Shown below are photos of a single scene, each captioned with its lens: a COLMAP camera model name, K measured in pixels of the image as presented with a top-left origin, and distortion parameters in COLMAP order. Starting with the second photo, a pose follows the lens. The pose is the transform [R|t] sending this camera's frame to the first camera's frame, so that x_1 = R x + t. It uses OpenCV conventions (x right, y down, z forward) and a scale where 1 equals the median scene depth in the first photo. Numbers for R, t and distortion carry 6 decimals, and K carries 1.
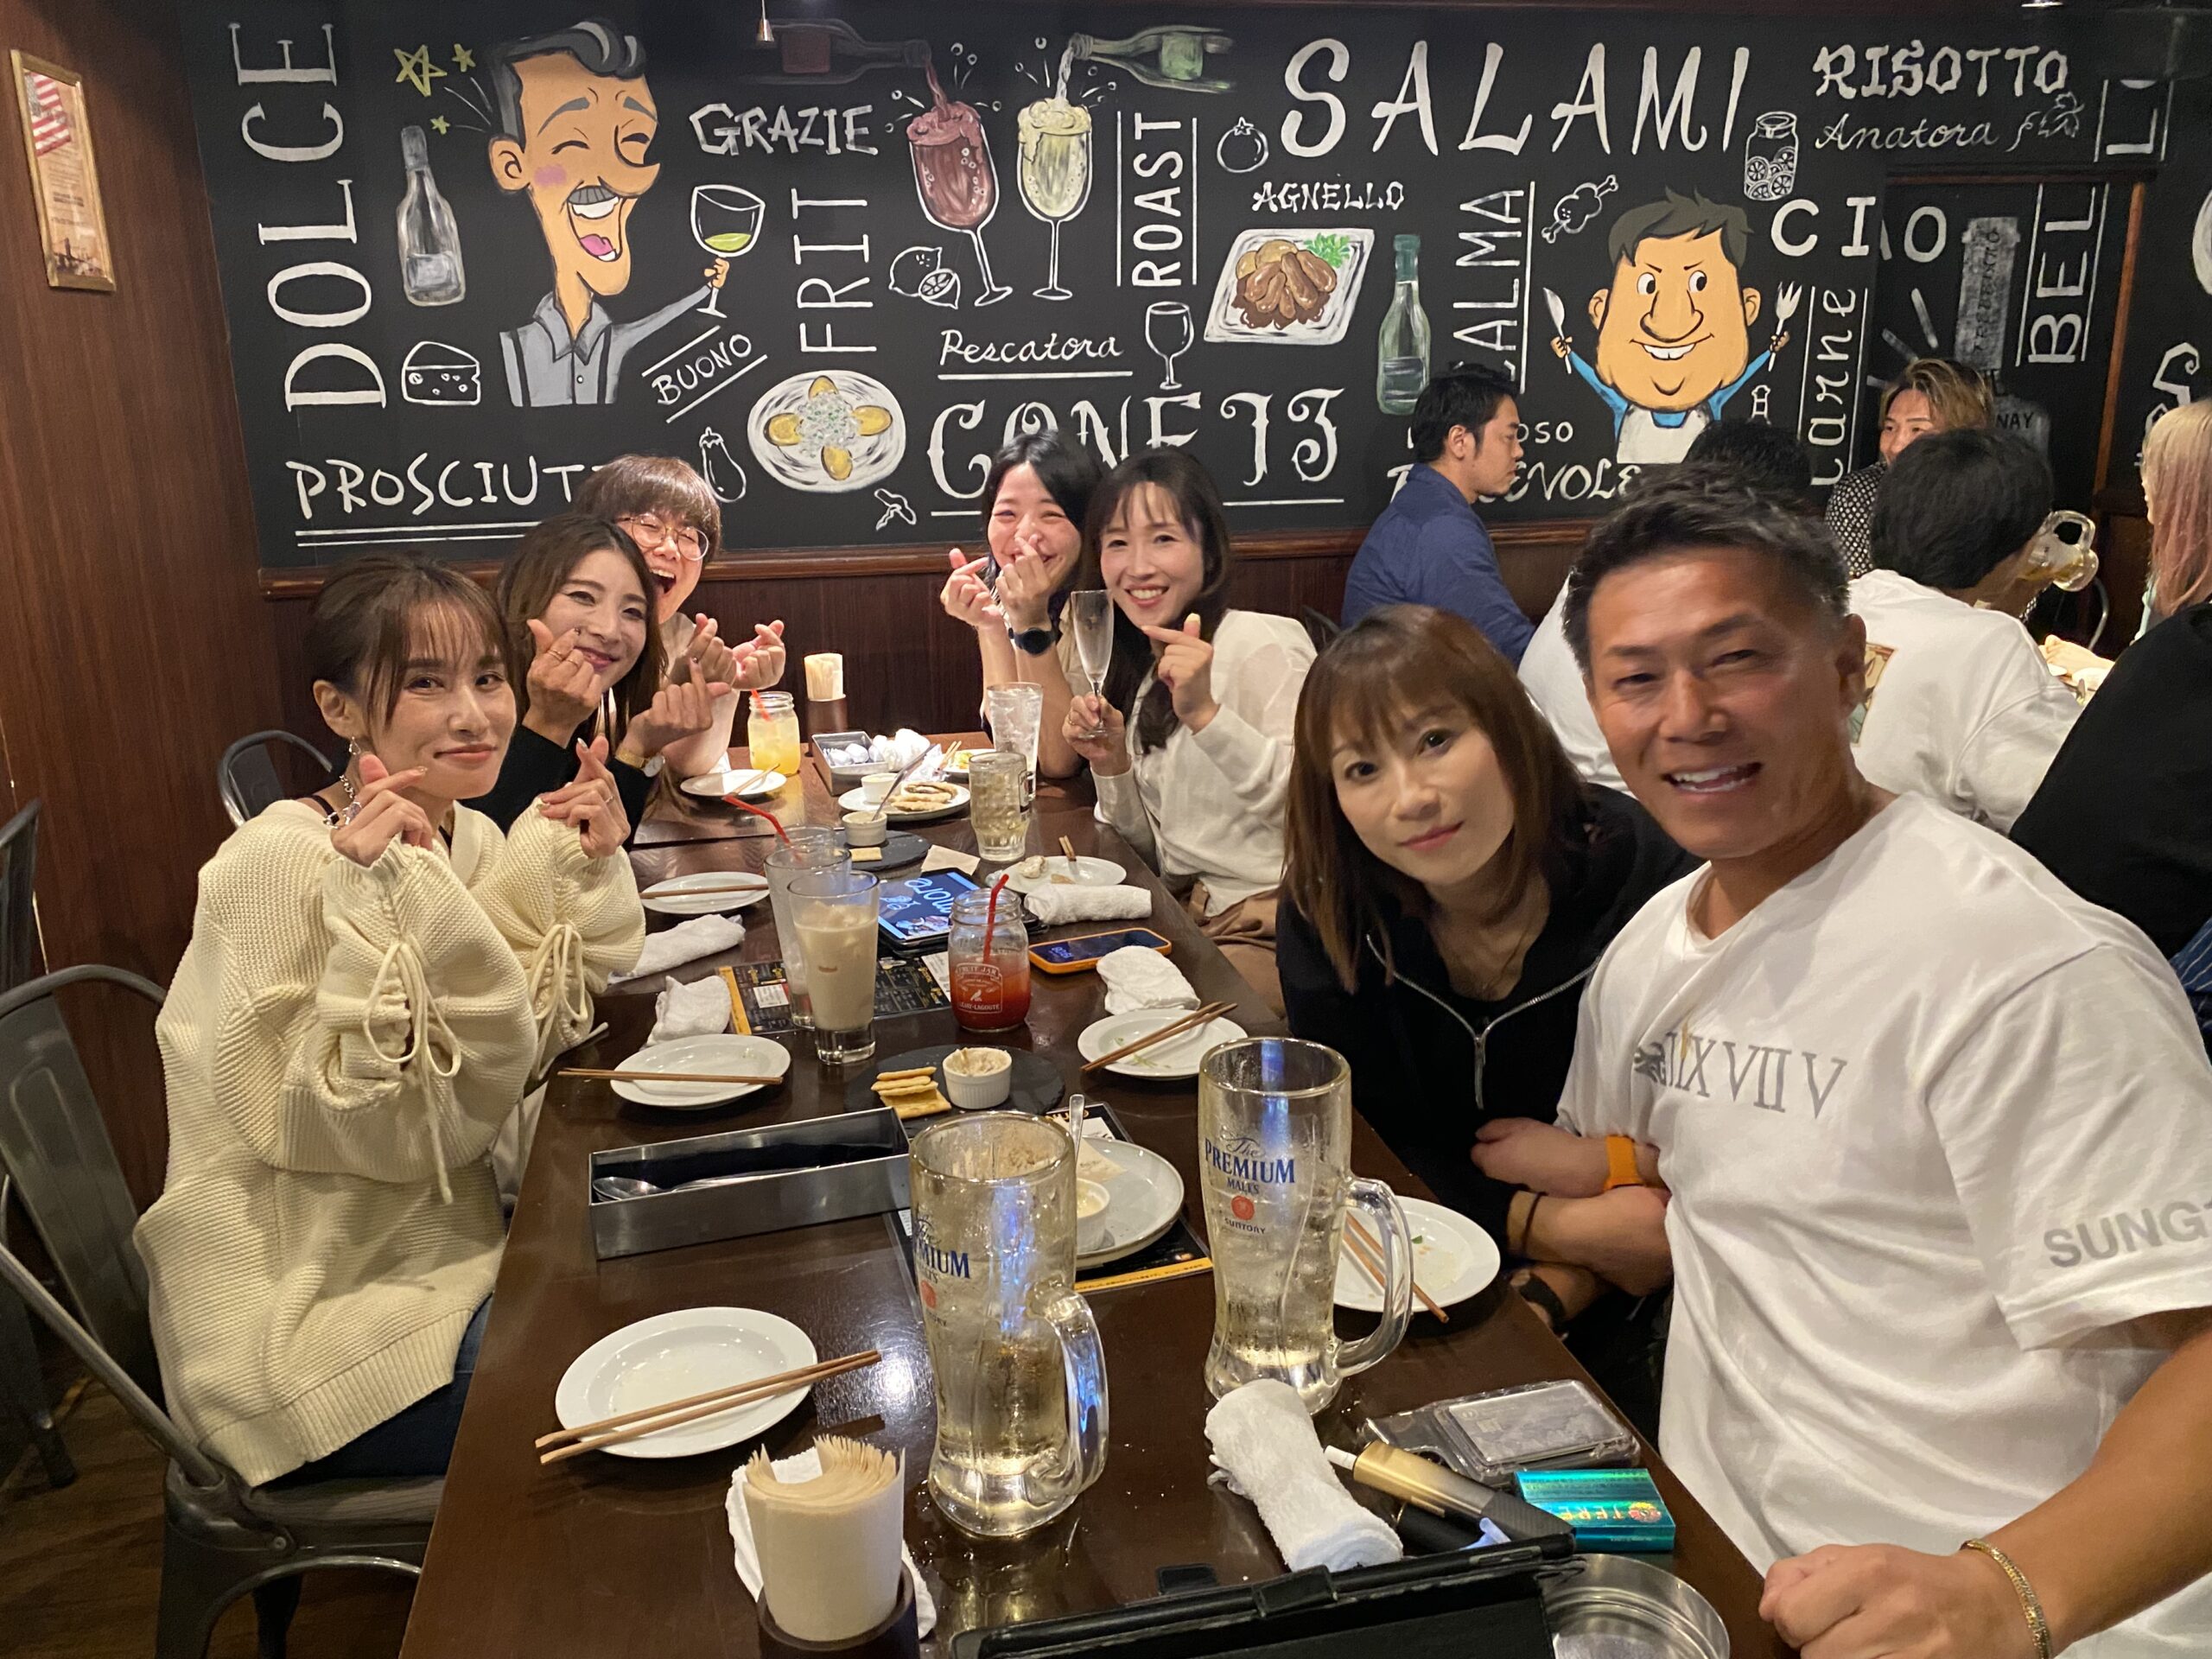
lens RADIAL K [[1686.5, 0, 1110.2], [0, 1686.5, 788.7], [0, 0, 1]] dist [0.030902, -0.015886]
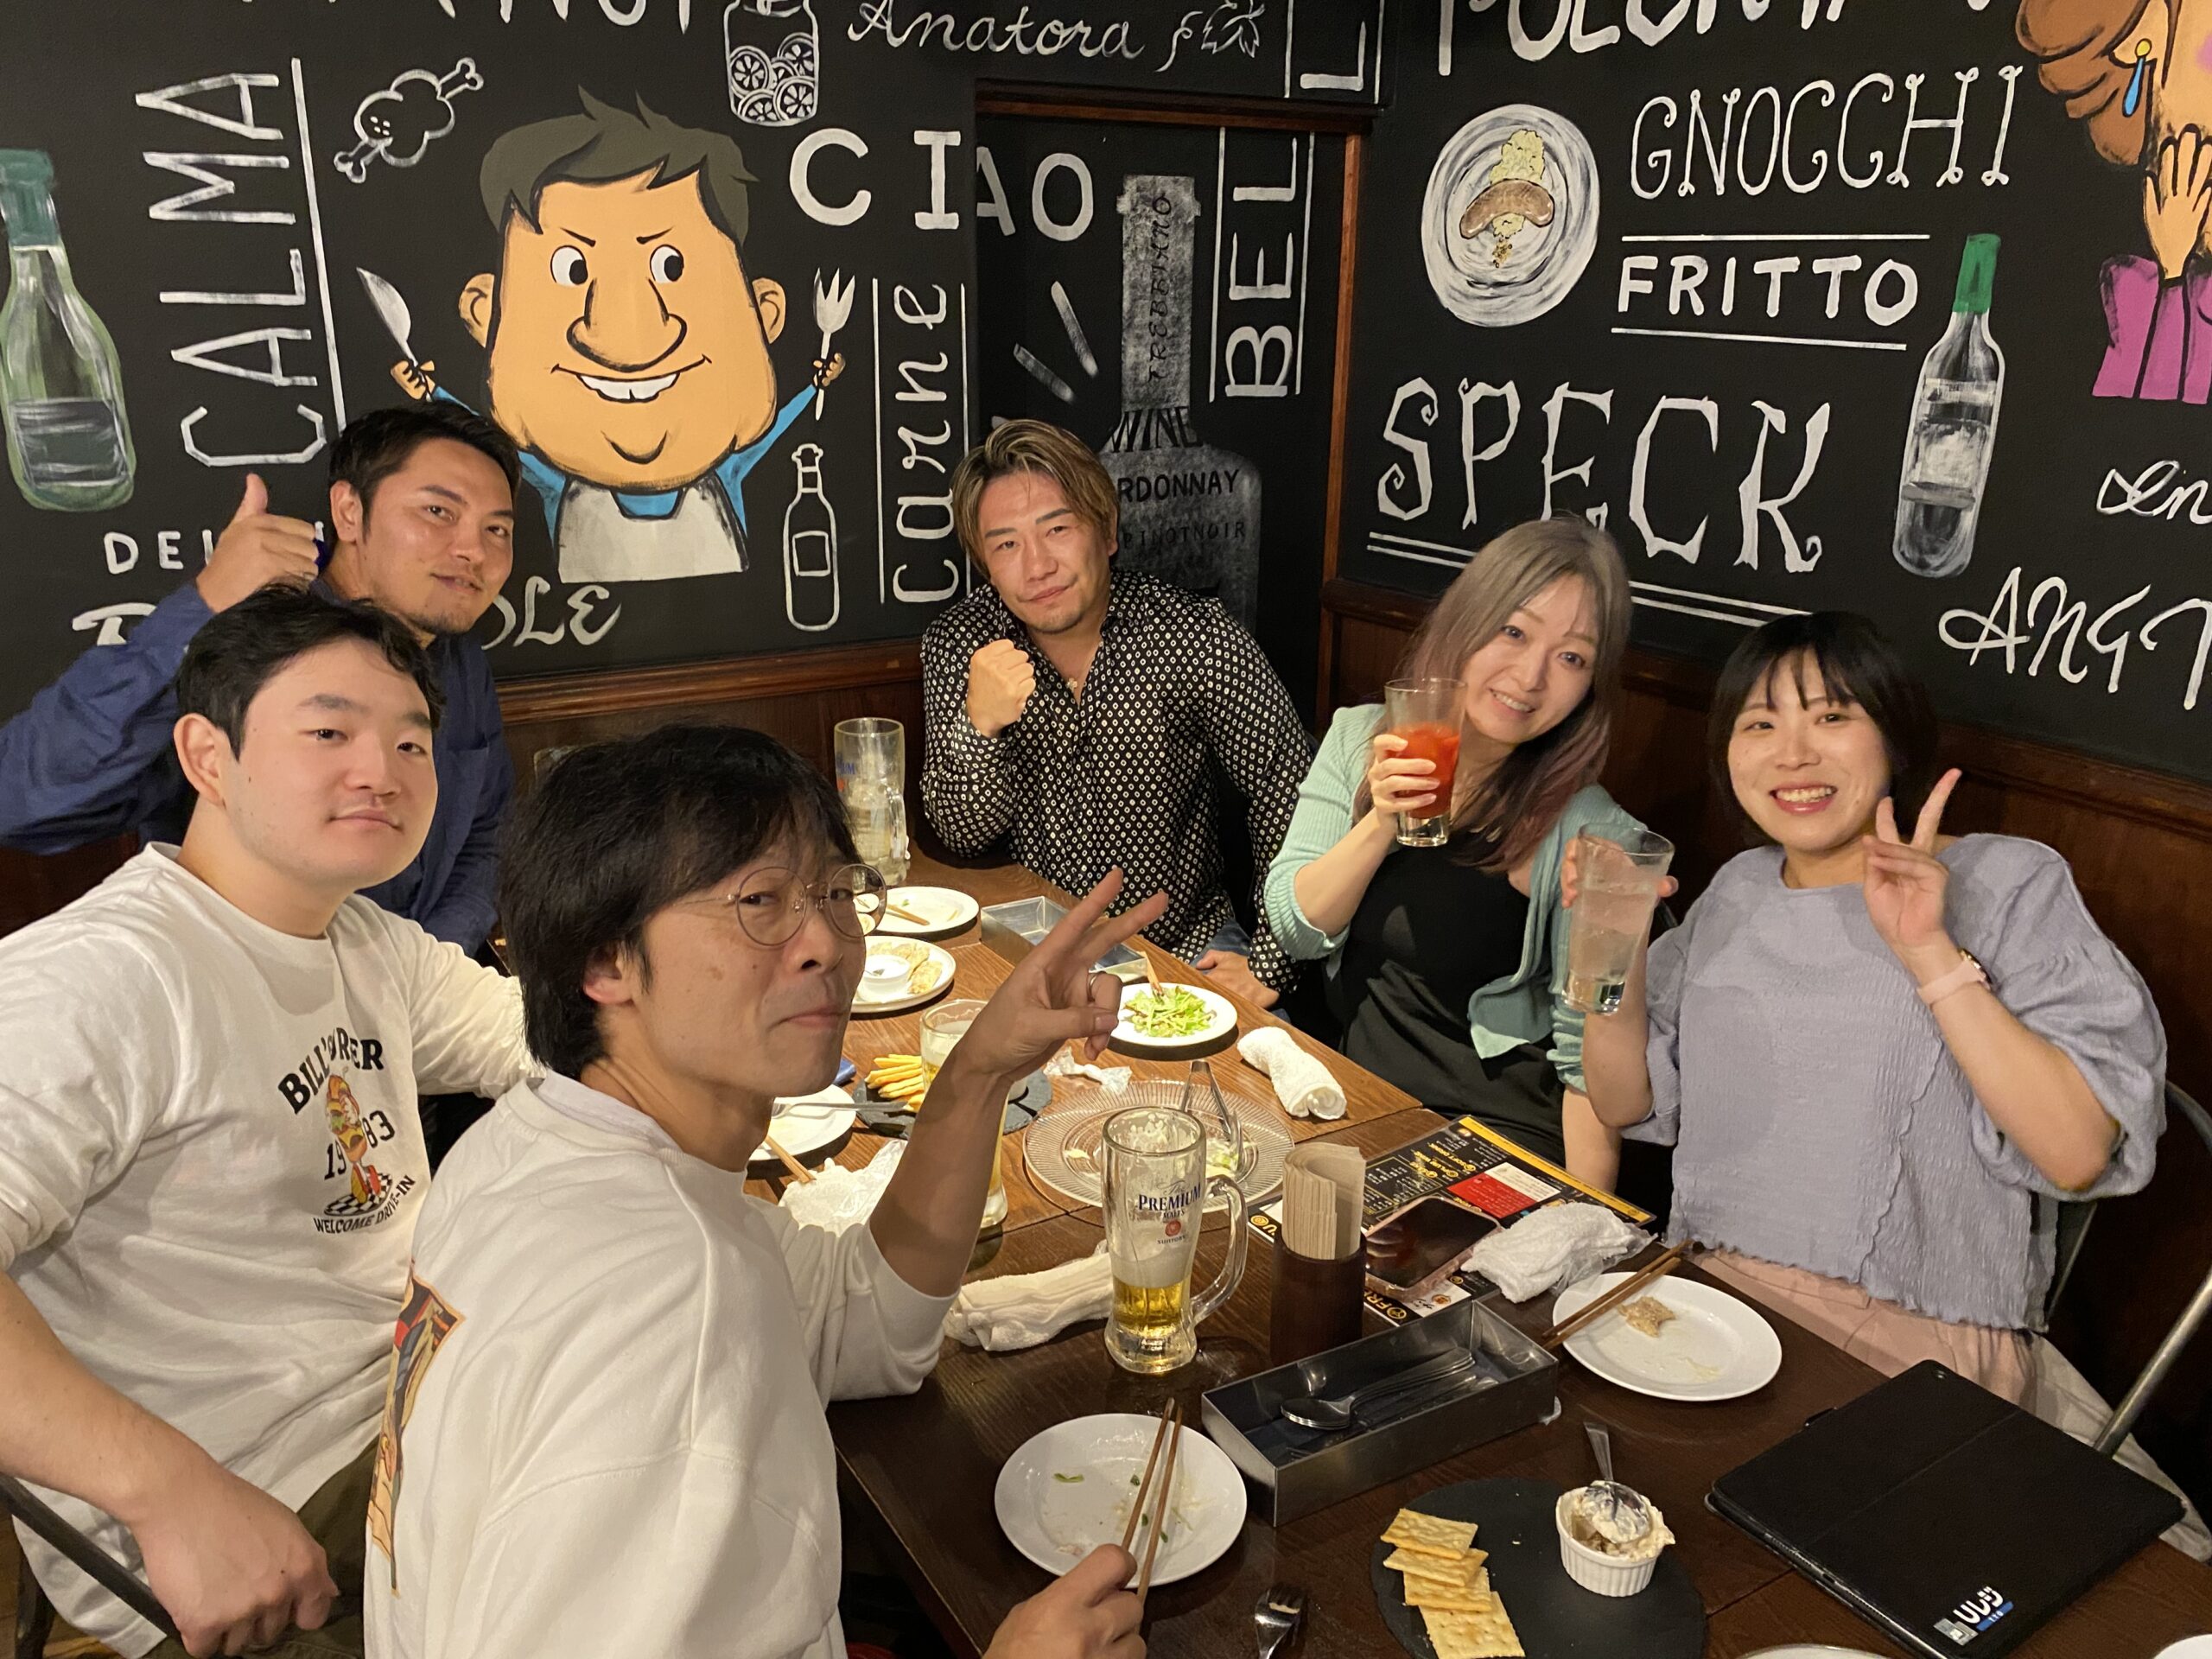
lens RADIAL K [[1686.5, 0, 1119.1], [0, 1686.5, 815.7], [0, 0, 1]] dist [0.030902, -0.015886]
pose [[0.938682, -0.080850, 0.335172, 0.288799], [0.060863, 0.995707, 0.069732, -0.148221], [-0.339371, -0.045057, 0.939573, 0.413426]]
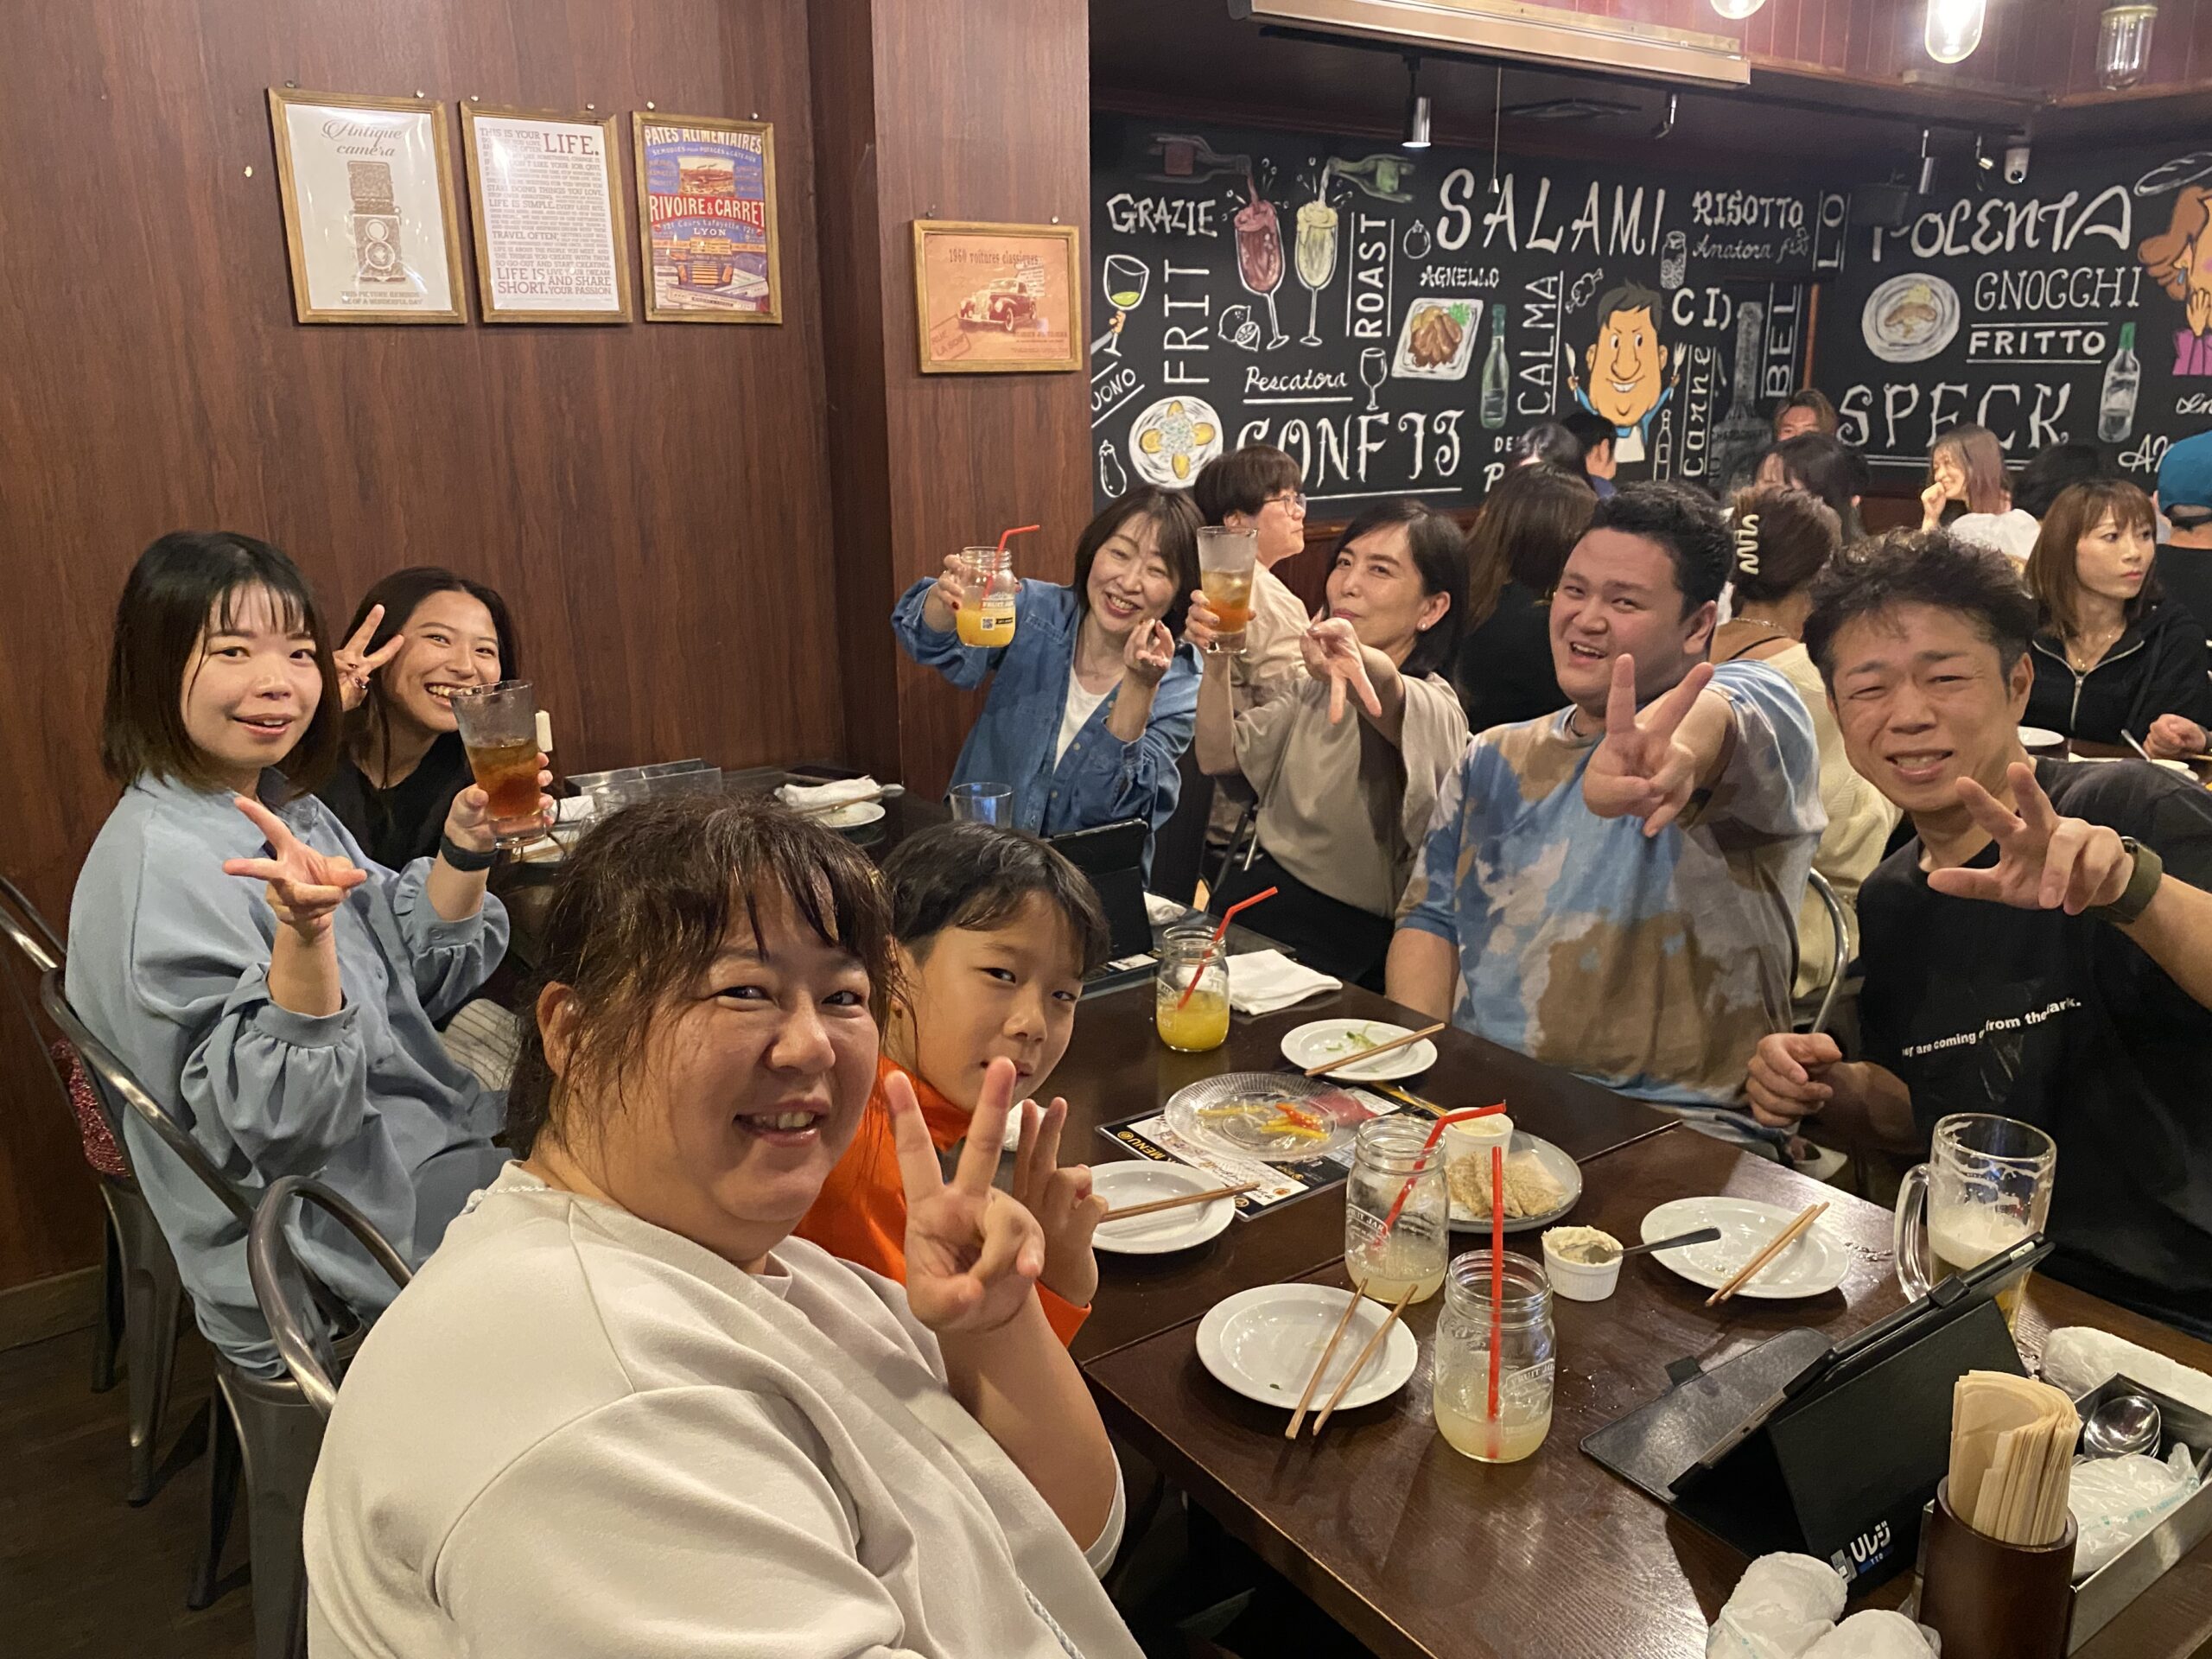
lens RADIAL K [[1686.5, 0, 1131.5], [0, 1686.5, 793.2], [0, 0, 1]] dist [0.030902, -0.015886]
pose [[0.903562, -0.090500, 0.418791, -0.739850], [0.093754, 0.995512, 0.012849, 0.039755], [-0.418075, 0.027653, 0.907992, -0.168233]]
